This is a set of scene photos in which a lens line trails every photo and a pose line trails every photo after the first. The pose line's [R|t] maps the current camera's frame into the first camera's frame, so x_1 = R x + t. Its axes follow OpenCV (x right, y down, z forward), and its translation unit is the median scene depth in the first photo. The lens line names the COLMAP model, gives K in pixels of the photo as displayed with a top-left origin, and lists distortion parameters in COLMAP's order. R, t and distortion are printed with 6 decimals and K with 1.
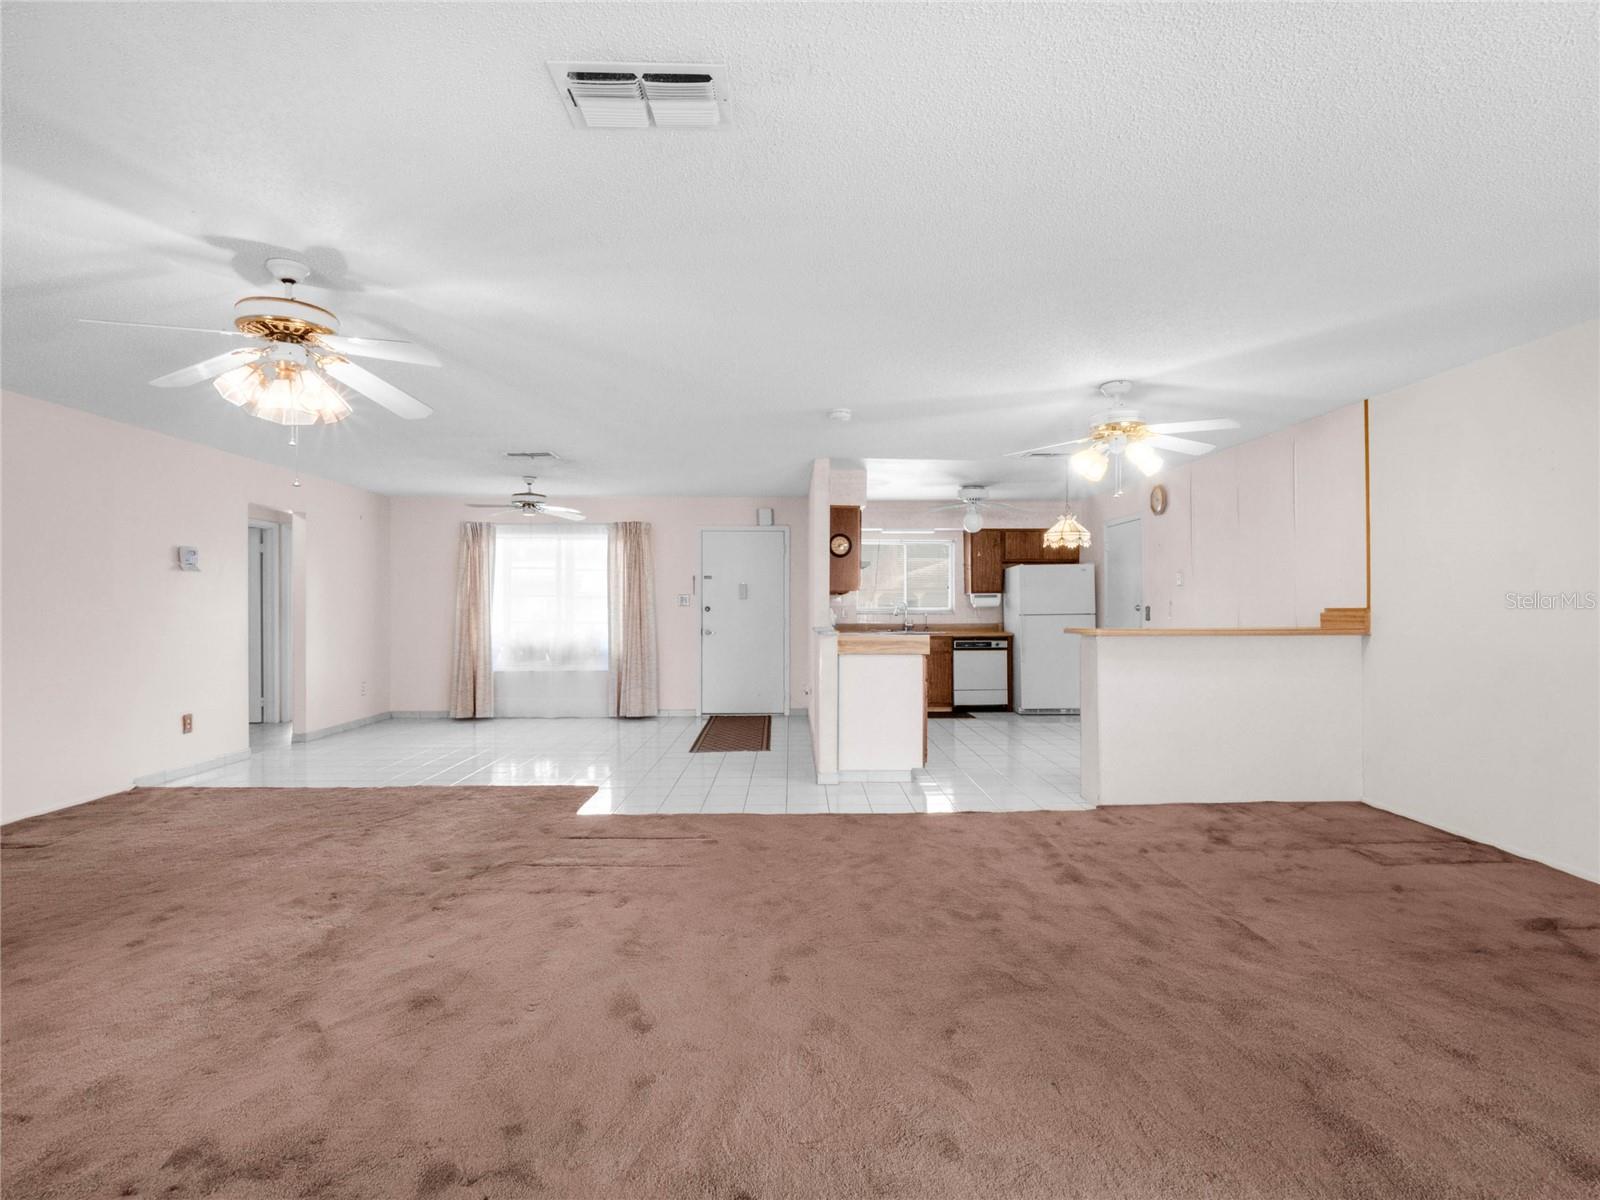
lens RADIAL K [[805.1, 0, 794.3], [0, 805.1, 598.2], [0, 0, 1]] dist [-0.008888, -0.004124]
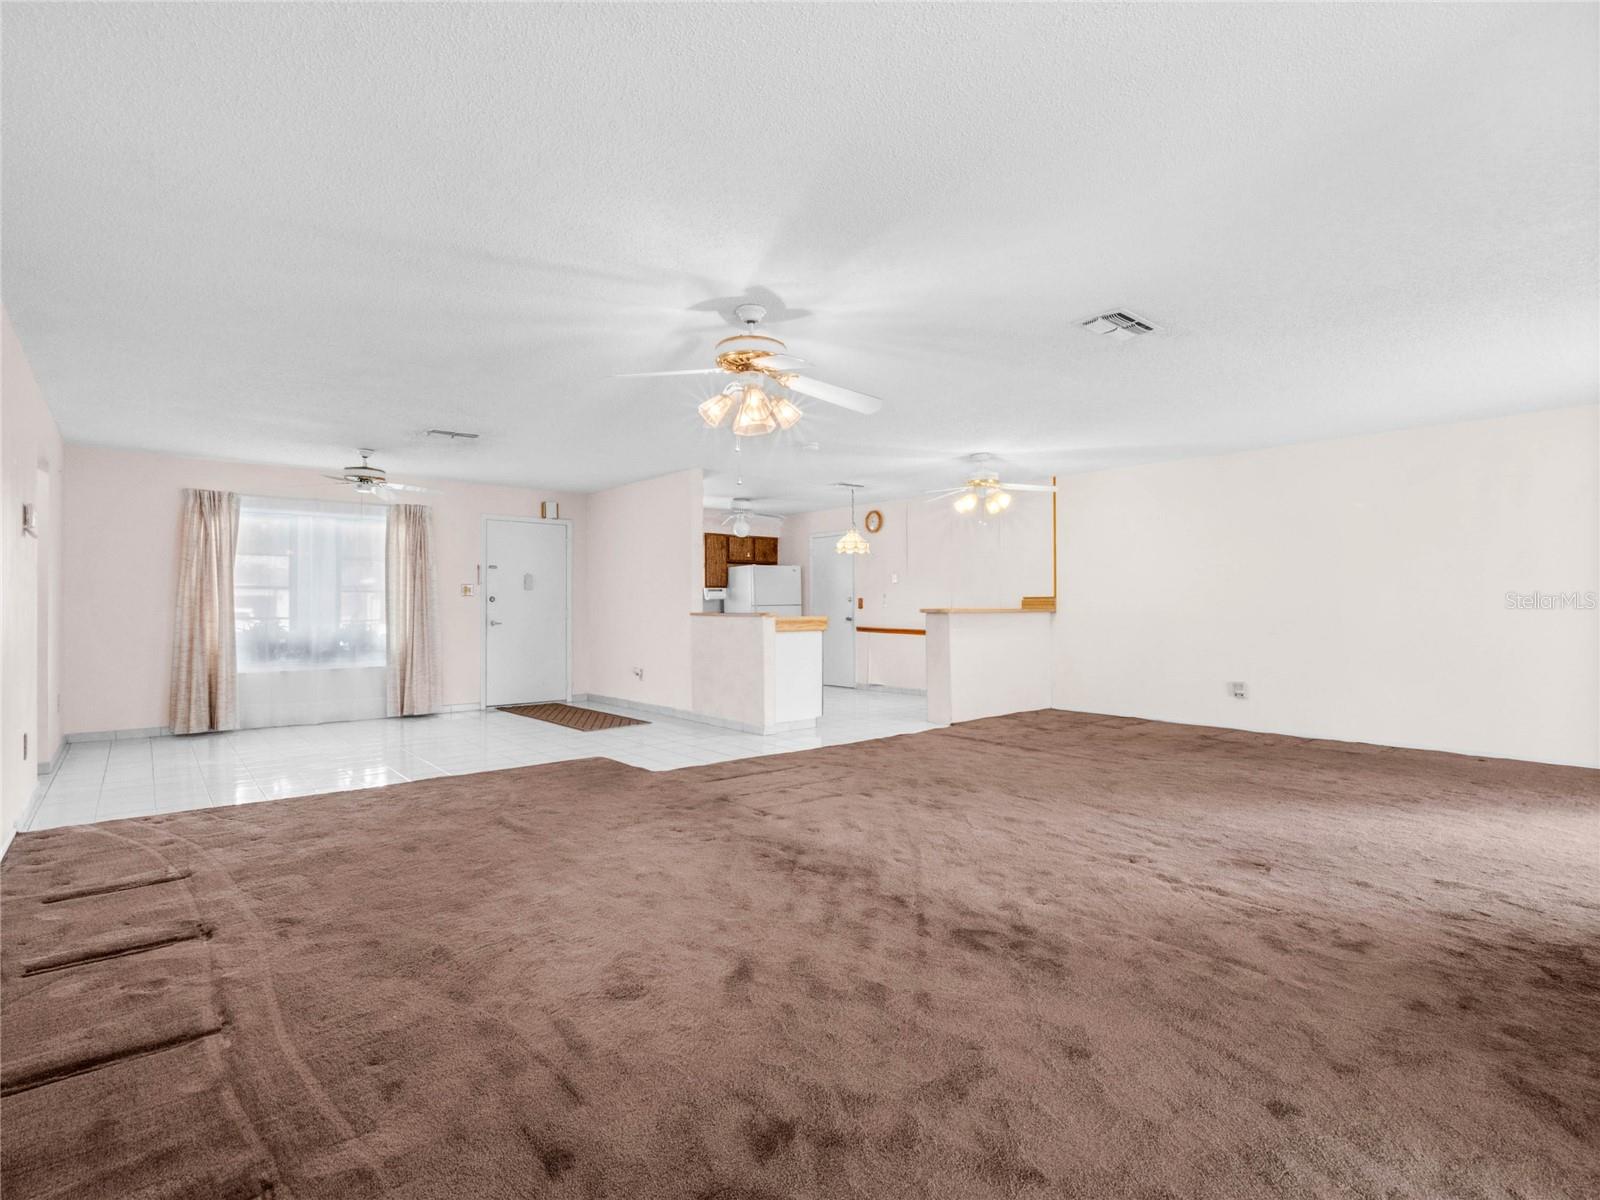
lens RADIAL K [[826.4, 0, 796.8], [0, 826.4, 598.4], [0, 0, 1]] dist [-0.005313, -0.006113]
pose [[0.770577, 0.006674, 0.637312, -0.469508], [-0.005683, 0.999977, -0.003601, 0.013962], [-0.637321, -0.000847, 0.770598, -0.014493]]
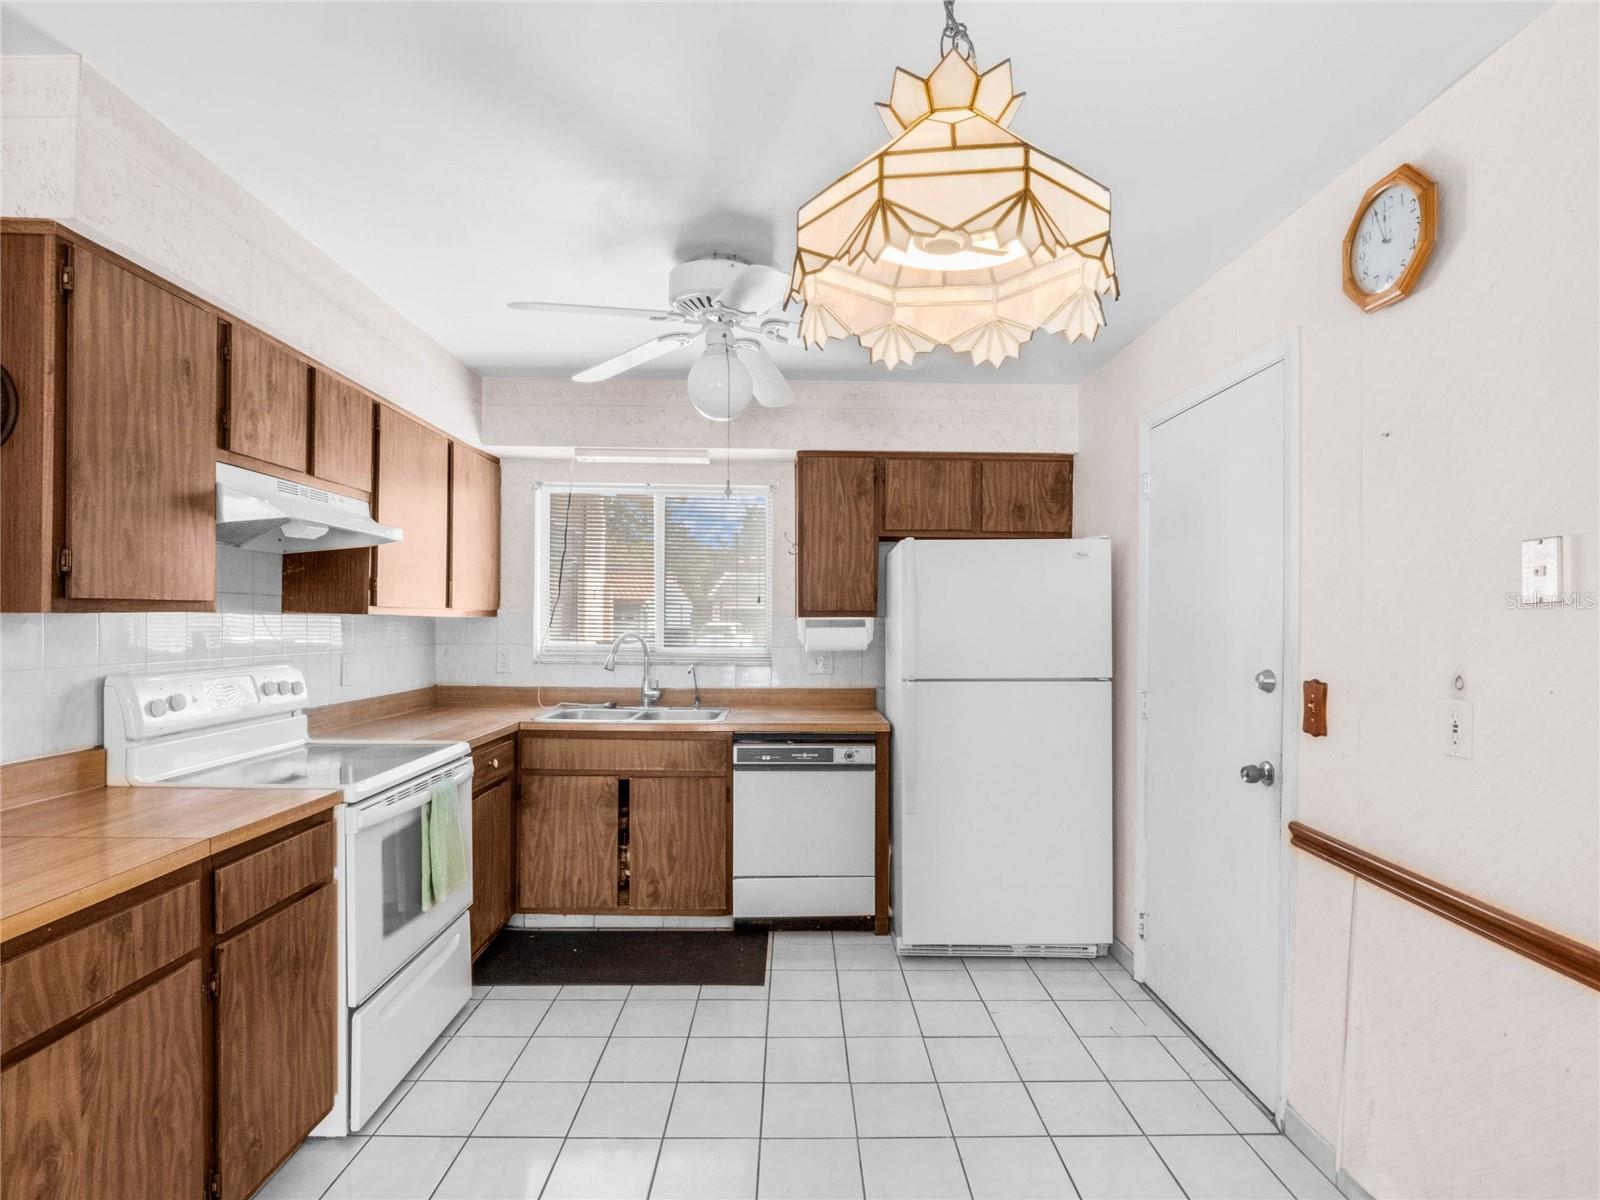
lens RADIAL K [[805.1, 0, 805.6], [0, 805.1, 617.1], [0, 0, 1]] dist [-0.008888, -0.004124]
pose [[0.999928, 0.008690, 0.008252, 0.232946], [-0.008791, 0.999886, 0.012272, -0.010793], [-0.008144, -0.012344, 0.999891, 0.640372]]
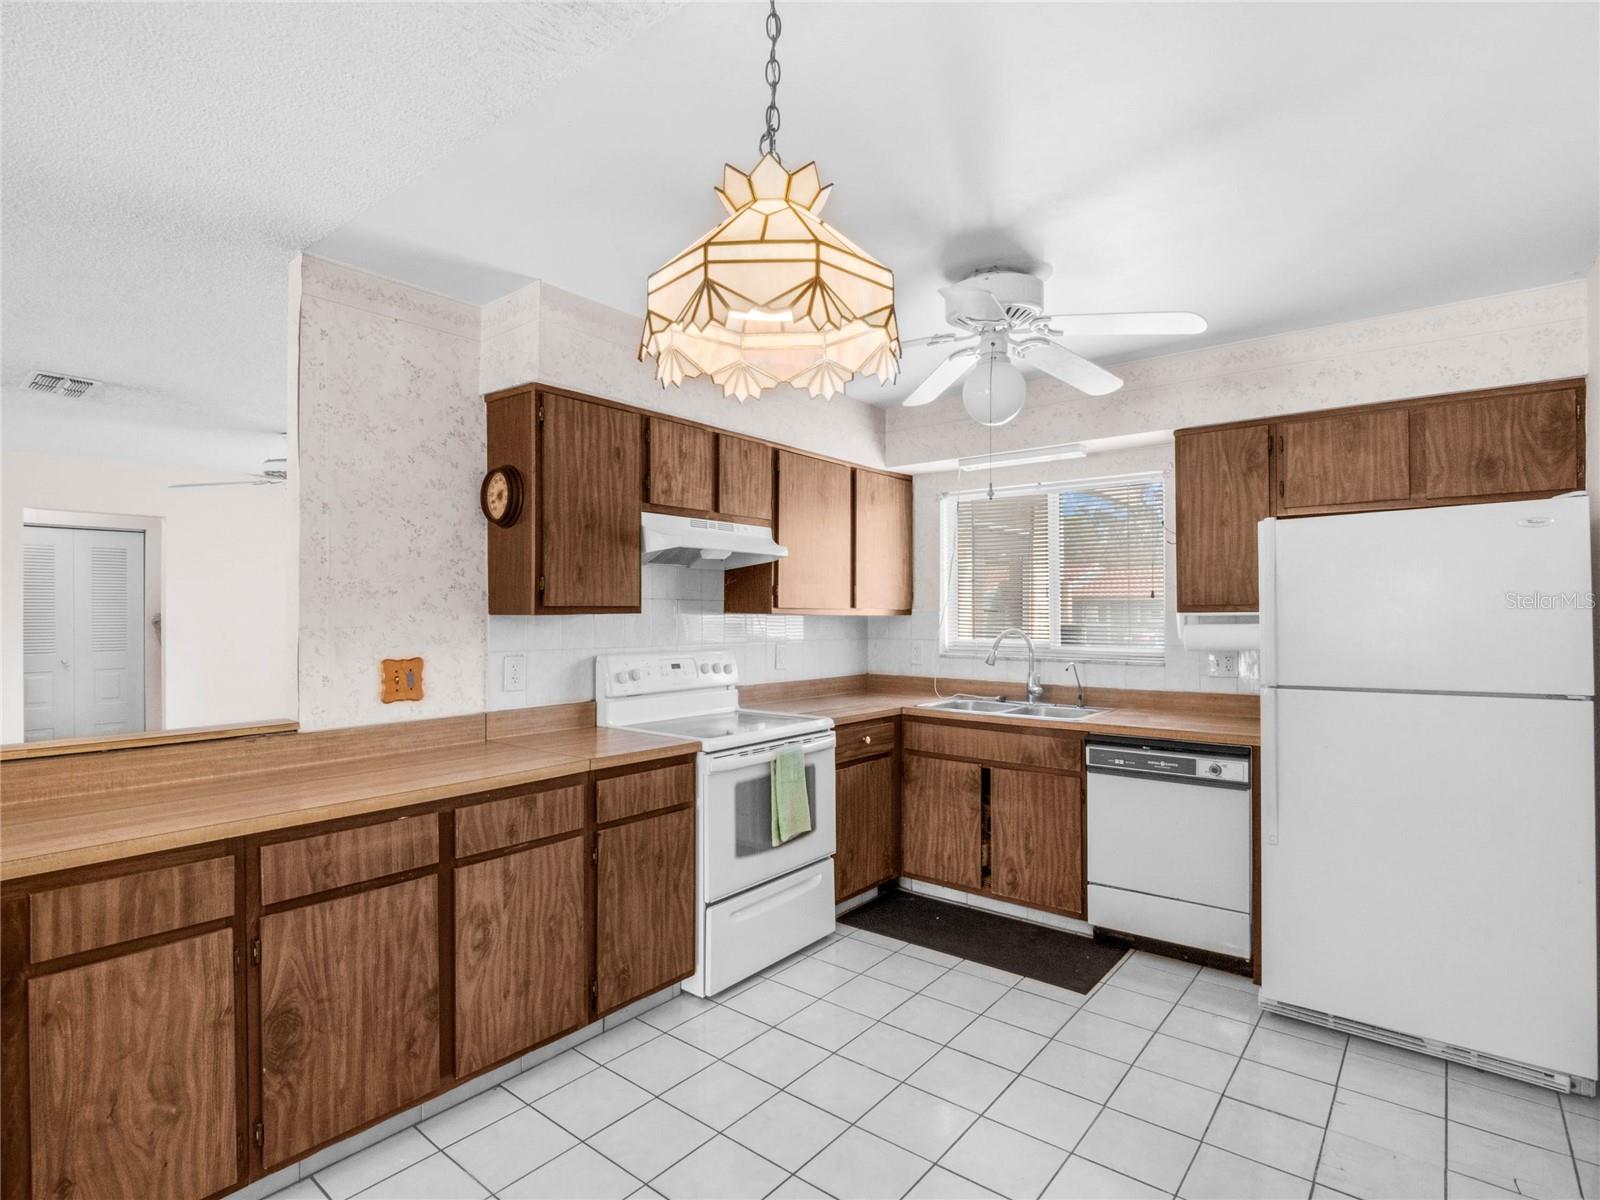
lens RADIAL K [[805.1, 0, 792.1], [0, 805.1, 603.9], [0, 0, 1]] dist [-0.008888, -0.004124]
pose [[0.768251, -0.008811, -0.640088, 0.335581], [0.009506, 0.999952, -0.002356, -0.010633], [0.640079, -0.004274, 0.768298, 0.650338]]
